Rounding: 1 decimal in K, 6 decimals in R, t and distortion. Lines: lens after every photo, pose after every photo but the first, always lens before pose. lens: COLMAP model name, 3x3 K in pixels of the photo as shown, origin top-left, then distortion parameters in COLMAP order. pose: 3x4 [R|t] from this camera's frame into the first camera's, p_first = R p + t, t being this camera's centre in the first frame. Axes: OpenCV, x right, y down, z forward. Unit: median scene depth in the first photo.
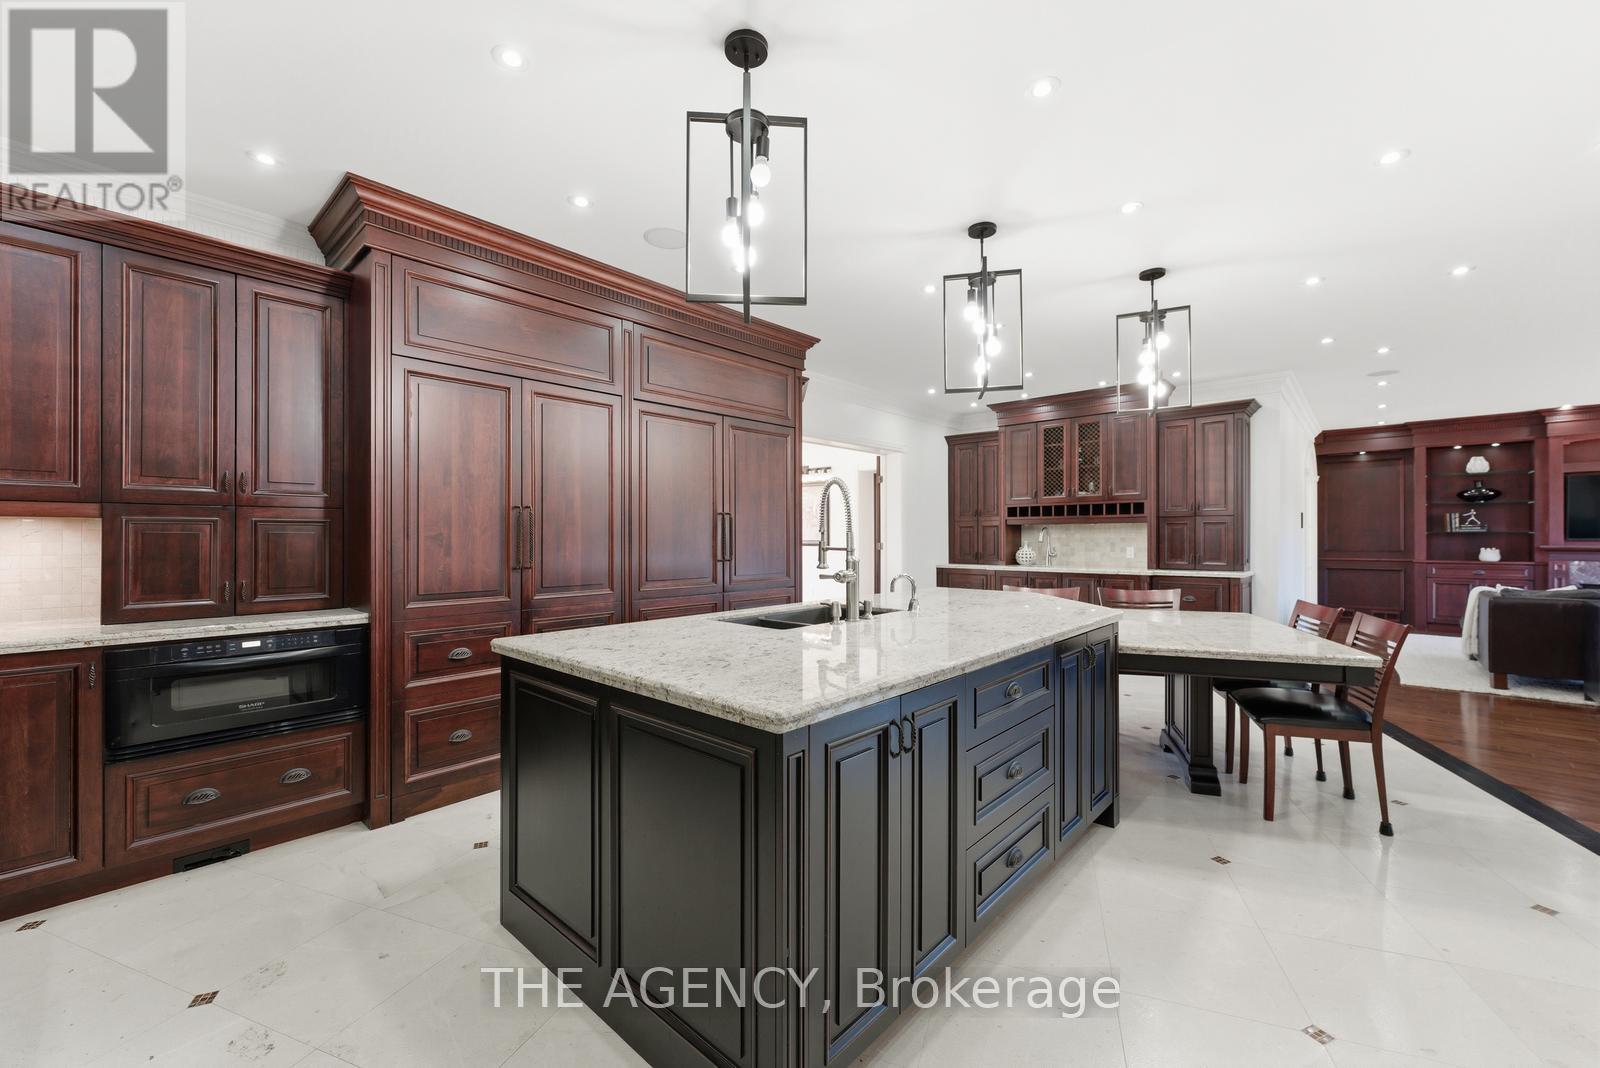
lens RADIAL K [[643.0, 0, 784.5], [0, 643.0, 535.5], [0, 0, 1]] dist [0.010817, 0.000463]
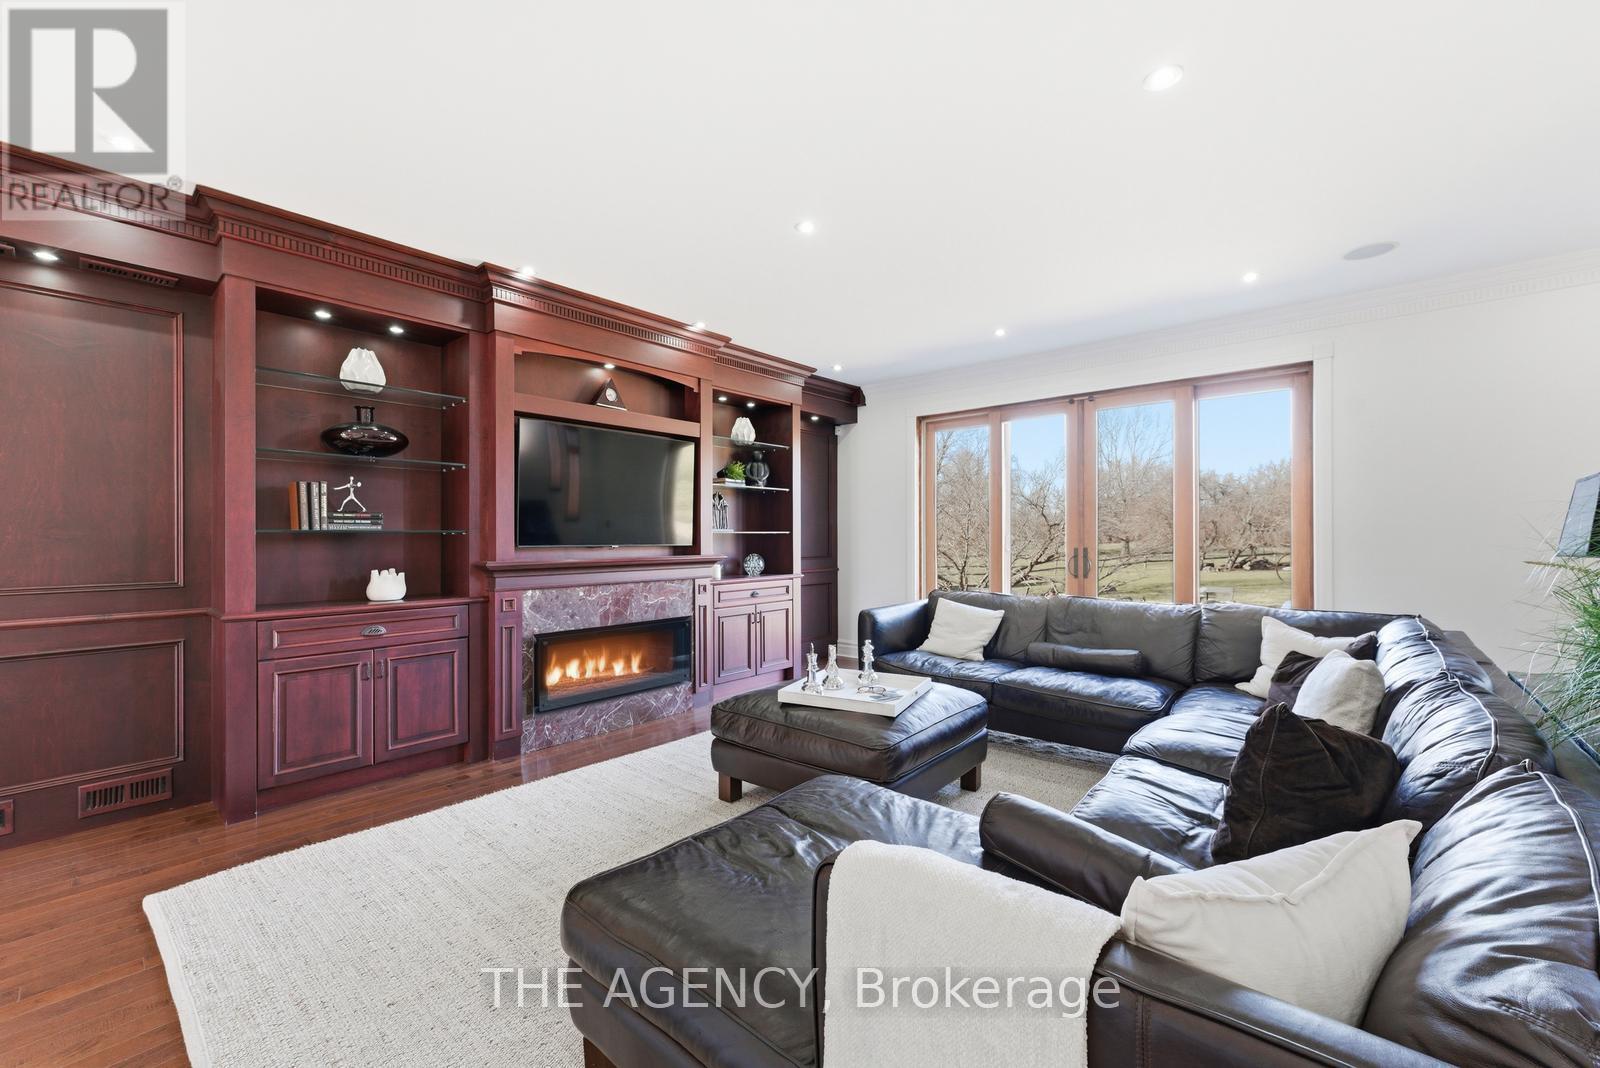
lens RADIAL K [[643.0, 0, 786.0], [0, 643.0, 535.0], [0, 0, 1]] dist [0.010817, 0.000463]
pose [[-0.025529, -0.000812, 0.999674, 0.646970], [-0.000326, 1.000000, 0.000804, -0.003492], [-0.999674, -0.000306, -0.025529, 0.741725]]
